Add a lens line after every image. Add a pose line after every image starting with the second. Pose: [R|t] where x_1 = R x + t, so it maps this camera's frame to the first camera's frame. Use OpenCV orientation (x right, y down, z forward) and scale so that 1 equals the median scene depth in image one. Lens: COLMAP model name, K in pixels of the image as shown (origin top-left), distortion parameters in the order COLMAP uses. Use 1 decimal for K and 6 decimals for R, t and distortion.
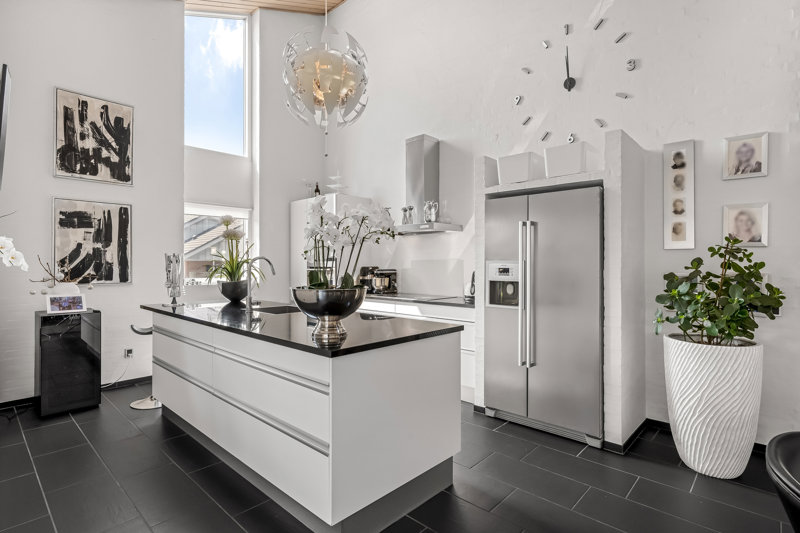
lens RADIAL K [[403.2, 0, 400.3], [0, 403.2, 263.7], [0, 0, 1]] dist [-0.002359, 0.000068]
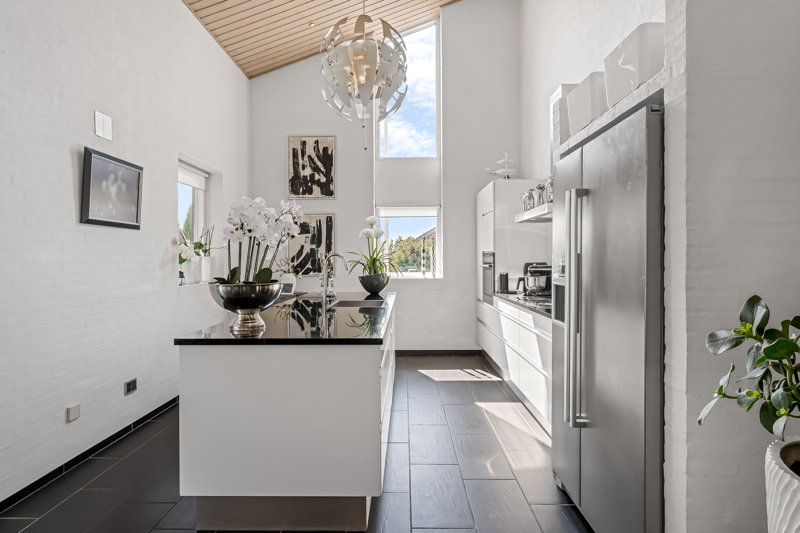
lens RADIAL K [[413.0, 0, 399.2], [0, 413.0, 261.6], [0, 0, 1]] dist [0.006187, 0.000002]
pose [[0.670573, 0.000182, -0.741844, 0.463519], [0.005530, 0.999971, 0.005244, -0.000428], [0.741823, -0.007619, 0.670552, 0.289729]]
